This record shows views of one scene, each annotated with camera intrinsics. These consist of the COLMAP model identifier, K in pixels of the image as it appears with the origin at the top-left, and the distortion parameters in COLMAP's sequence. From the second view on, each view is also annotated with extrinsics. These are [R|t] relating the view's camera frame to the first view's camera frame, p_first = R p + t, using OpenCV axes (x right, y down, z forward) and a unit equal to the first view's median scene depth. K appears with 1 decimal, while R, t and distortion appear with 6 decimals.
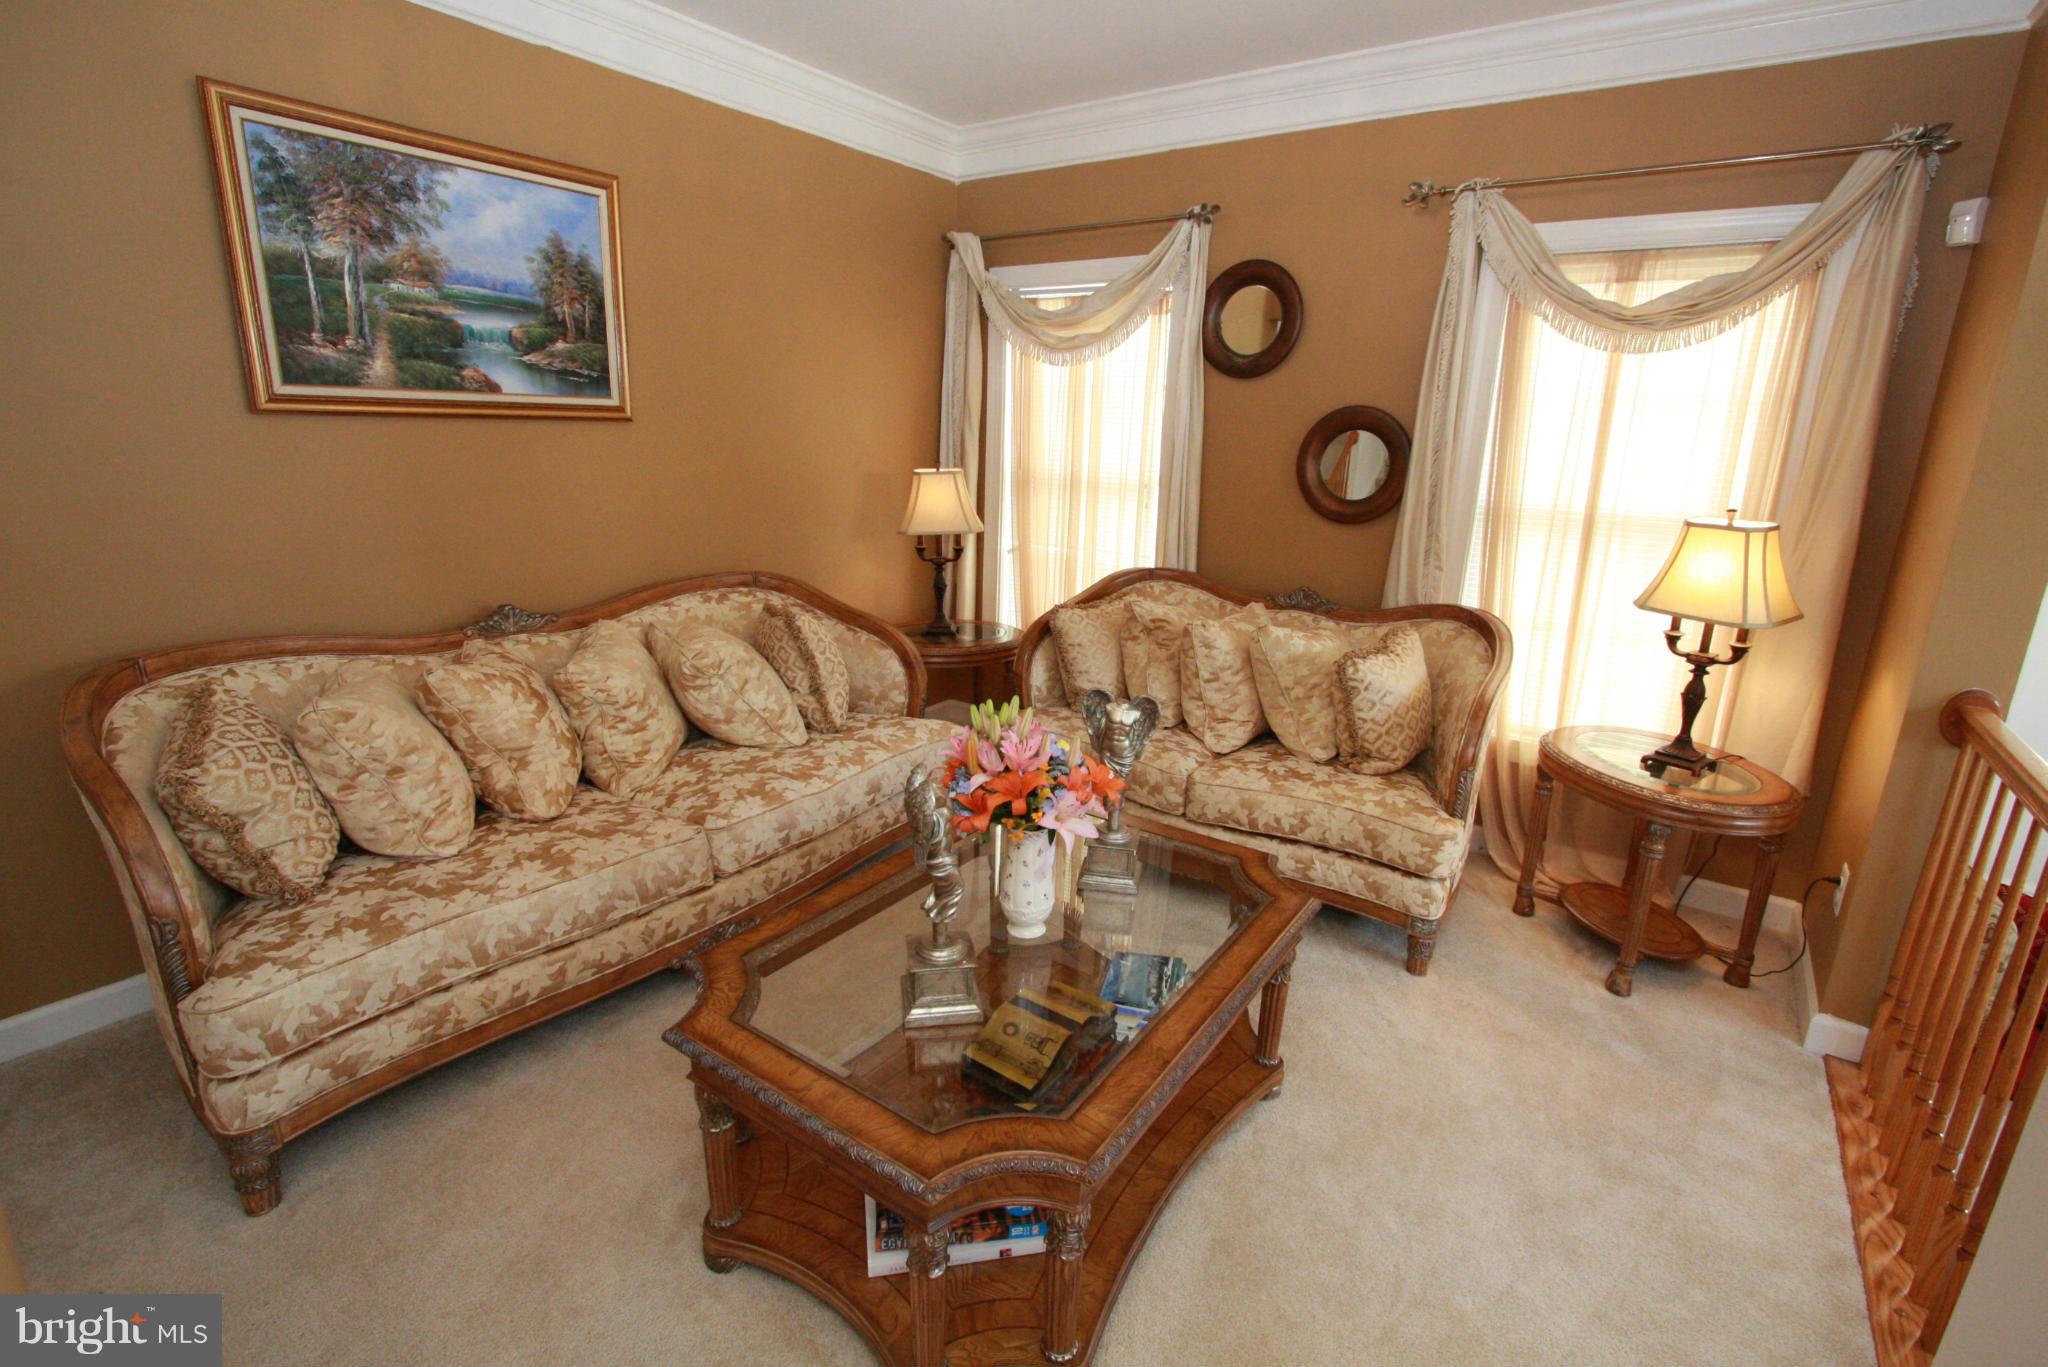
lens RADIAL K [[953.0, 0, 1019.3], [0, 953.0, 681.9], [0, 0, 1]] dist [-0.015931, -0.000423]
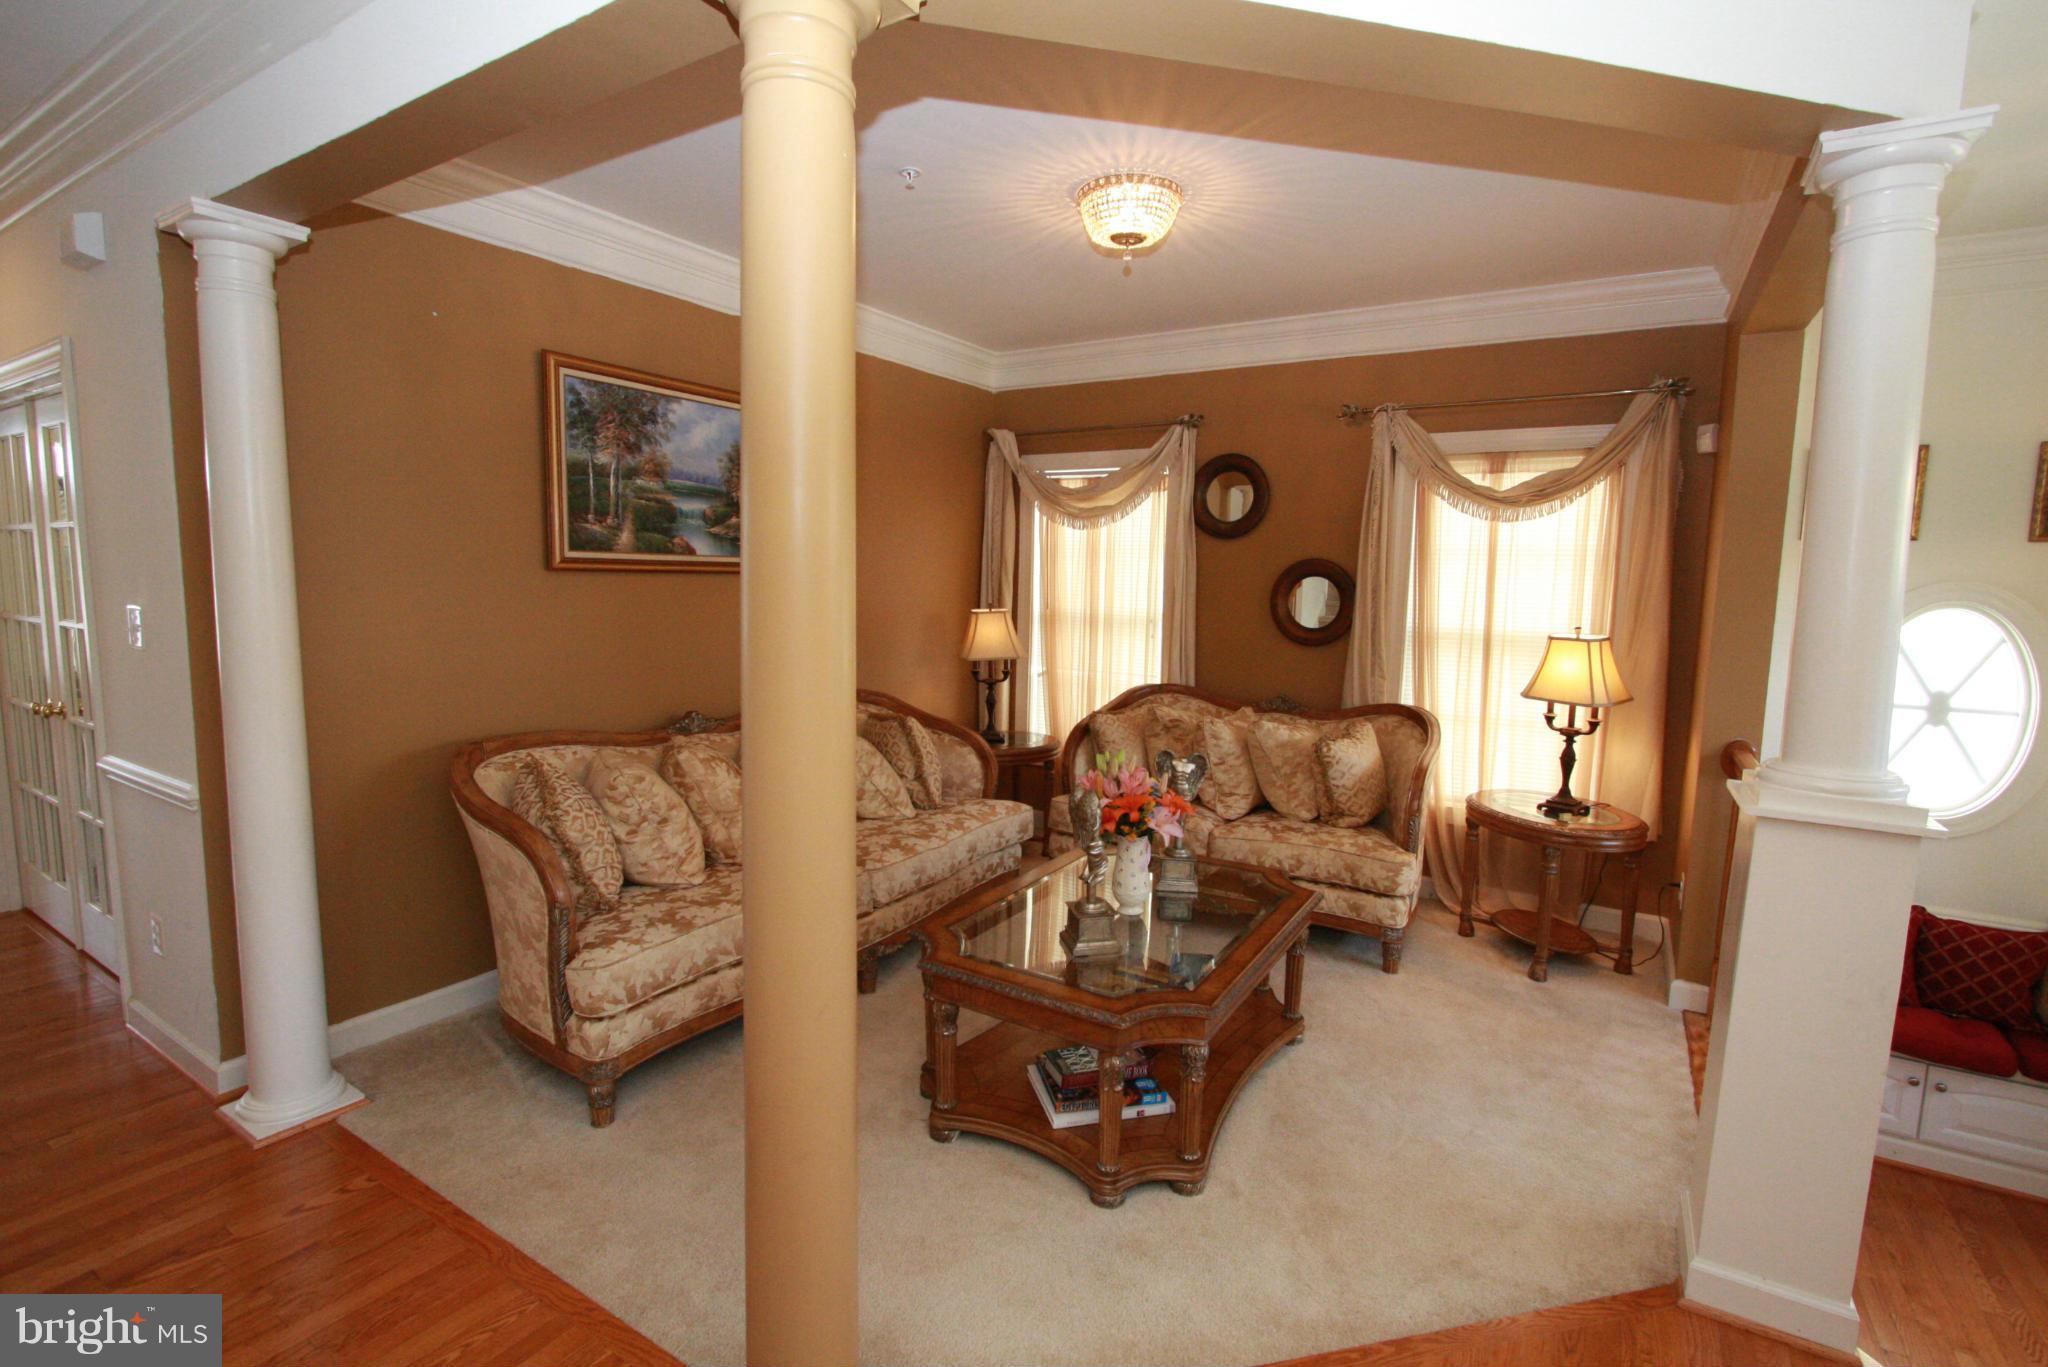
lens RADIAL K [[953.0, 0, 1024.3], [0, 953.0, 682.7], [0, 0, 1]] dist [-0.015931, -0.000423]
pose [[0.998134, -0.014929, 0.059210, -0.172048], [0.023541, 0.988776, -0.147537, 0.090859], [-0.056342, 0.148656, 0.987283, -0.356562]]
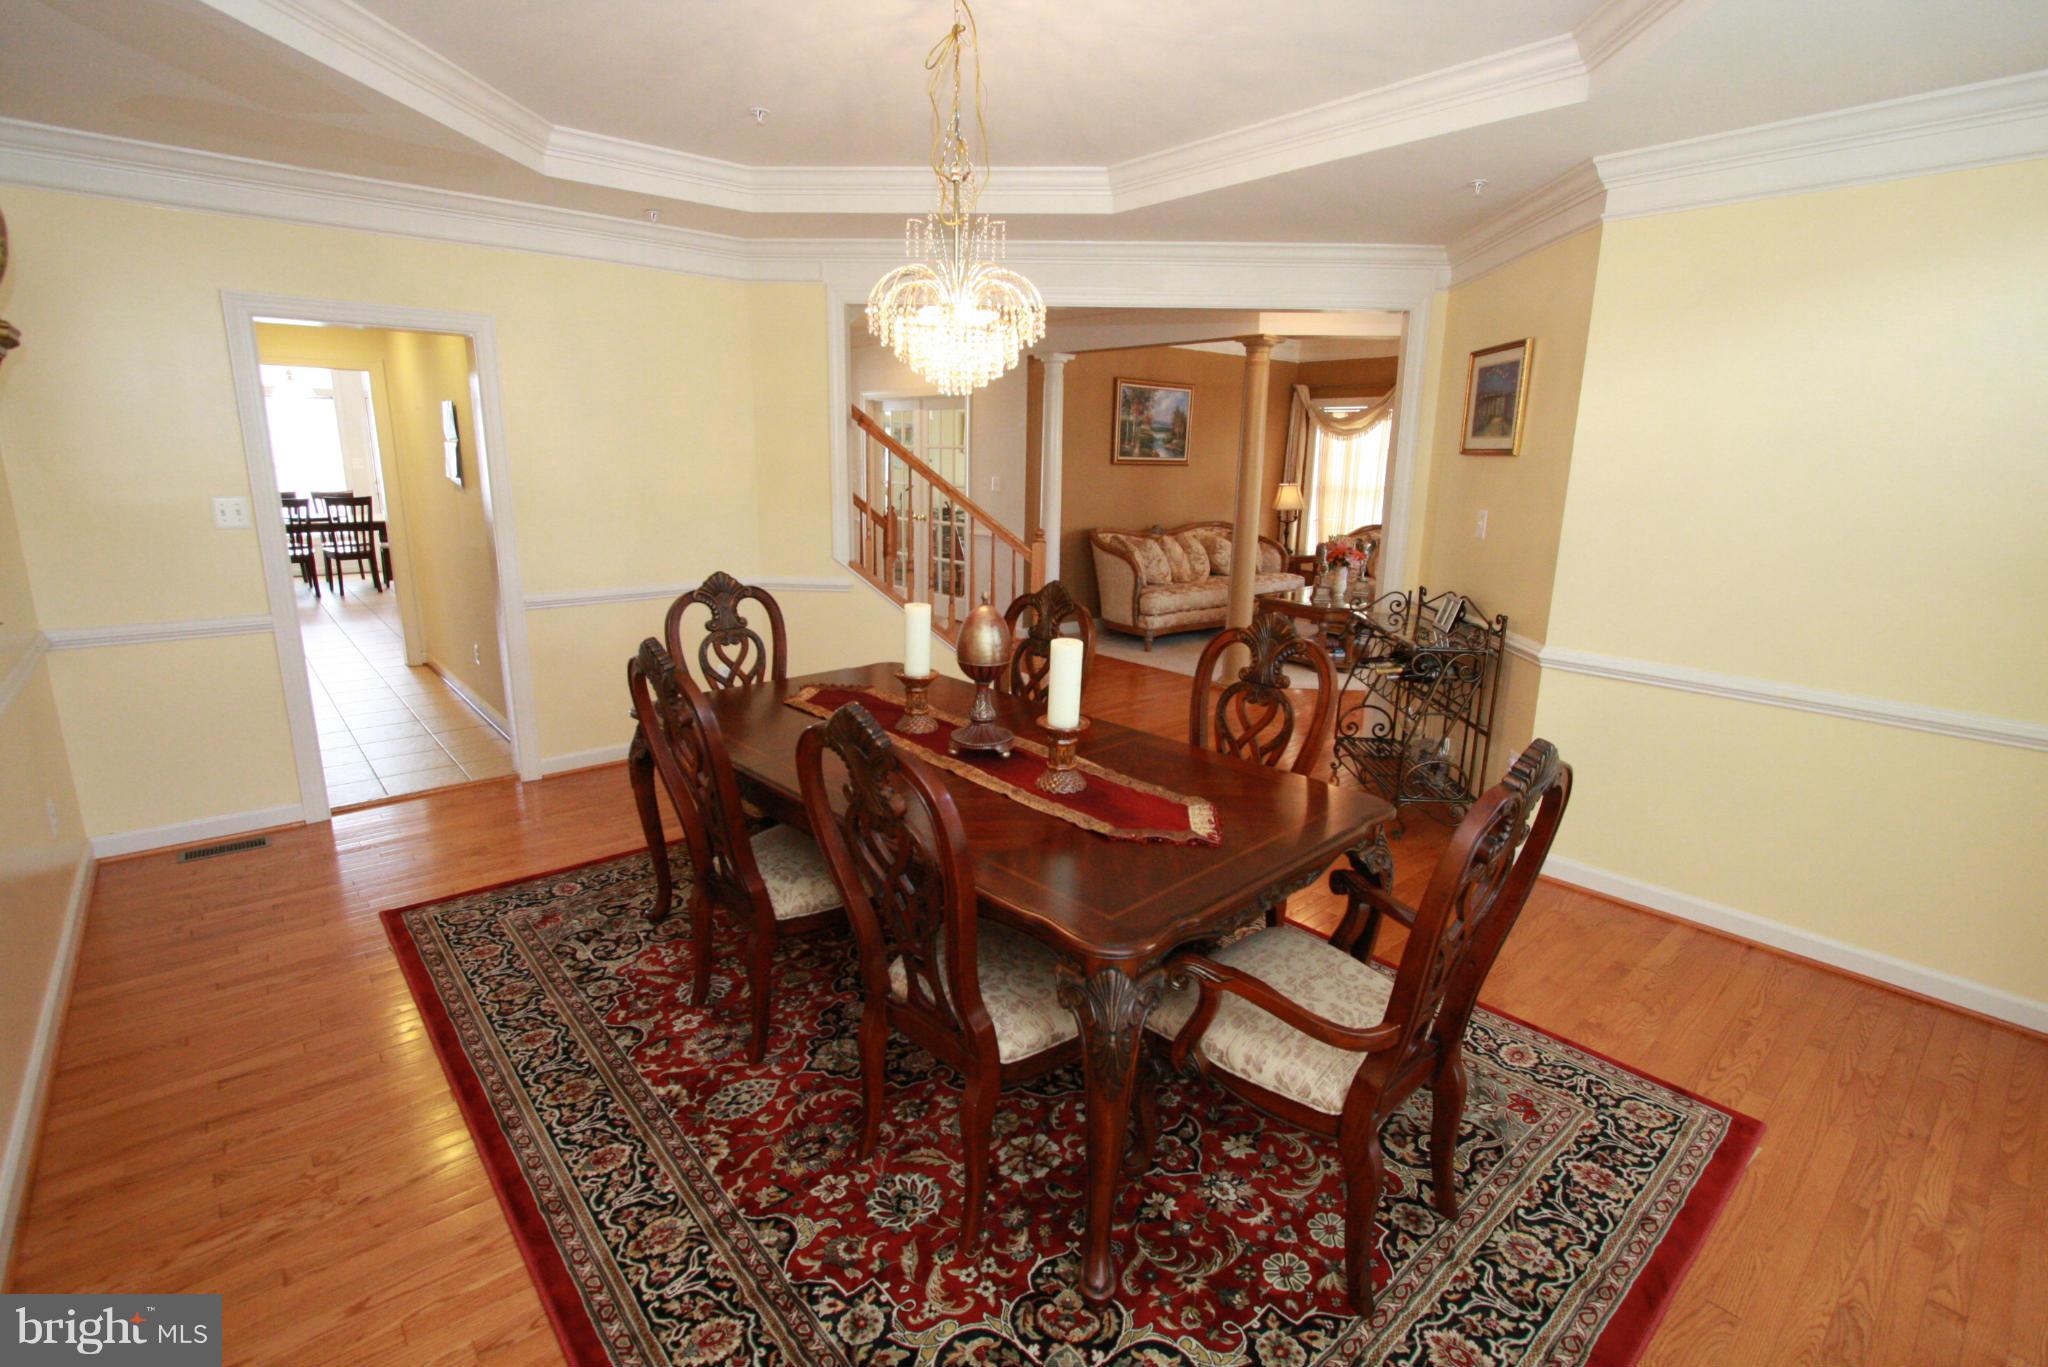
lens RADIAL K [[953.0, 0, 1031.1], [0, 953.0, 668.0], [0, 0, 1]] dist [-0.015931, -0.000423]
pose [[0.974097, 0.041174, -0.222349, -0.248520], [-0.051253, 0.997894, -0.039752, 0.561156], [0.220244, 0.050118, 0.974156, -2.219838]]
